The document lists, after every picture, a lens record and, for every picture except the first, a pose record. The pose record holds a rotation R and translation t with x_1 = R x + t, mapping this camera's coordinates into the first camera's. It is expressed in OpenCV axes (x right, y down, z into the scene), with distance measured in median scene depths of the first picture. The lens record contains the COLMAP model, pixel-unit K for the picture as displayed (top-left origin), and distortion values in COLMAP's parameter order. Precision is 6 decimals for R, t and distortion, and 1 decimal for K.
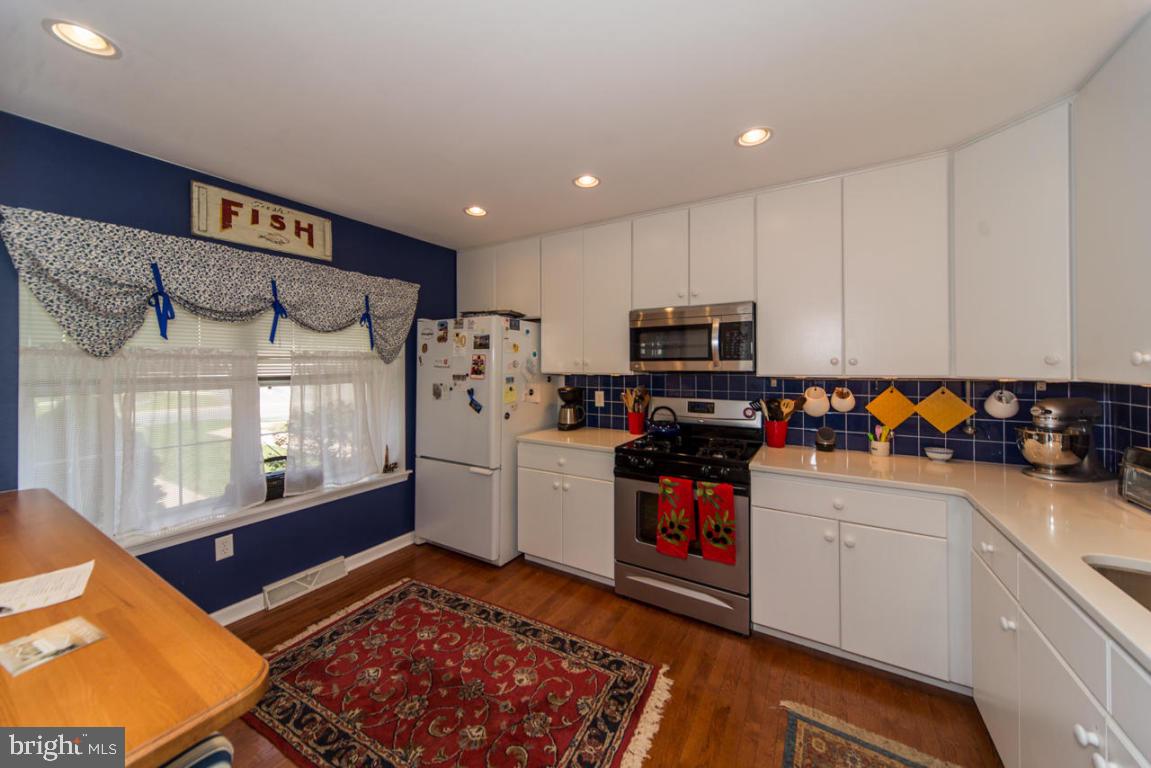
lens RADIAL K [[402.3, 0, 571.3], [0, 402.3, 367.3], [0, 0, 1]] dist [0.009417, -0.001315]
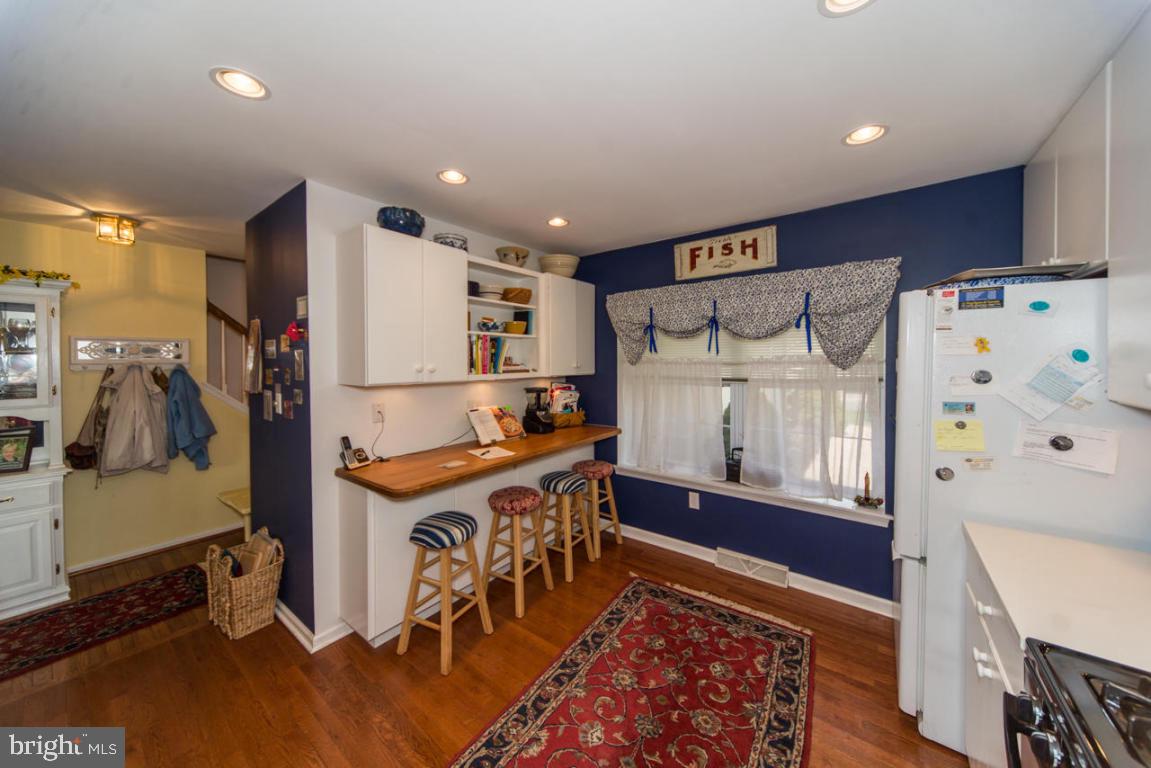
lens RADIAL K [[402.3, 0, 574.7], [0, 402.3, 365.5], [0, 0, 1]] dist [0.009417, -0.001315]
pose [[-0.100321, 0.018971, -0.994774, 0.546112], [0.000416, 0.999819, 0.019026, -0.043576], [0.994955, 0.001495, -0.100311, 0.733171]]
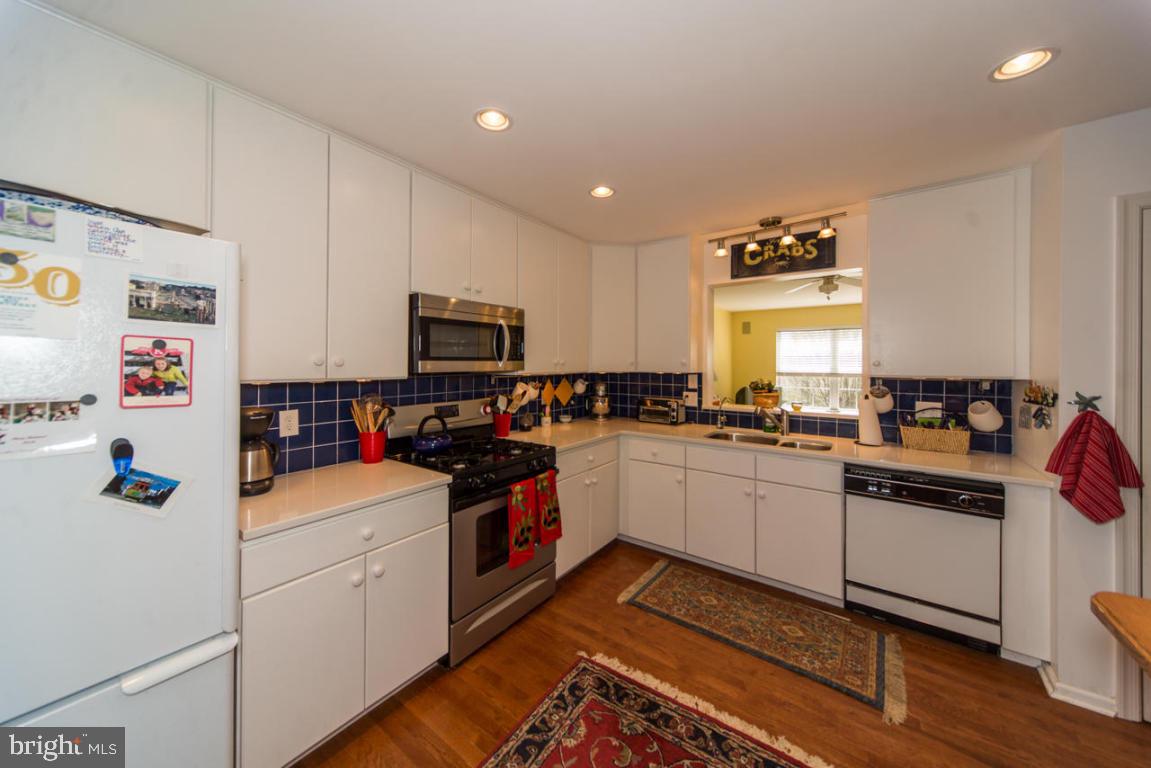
lens RADIAL K [[402.3, 0, 569.0], [0, 402.3, 360.6], [0, 0, 1]] dist [0.009417, -0.001315]
pose [[0.097502, 0.008411, 0.995200, -0.699585], [0.004486, 0.999950, -0.008891, -0.007896], [-0.995225, 0.005332, 0.097459, 0.790260]]
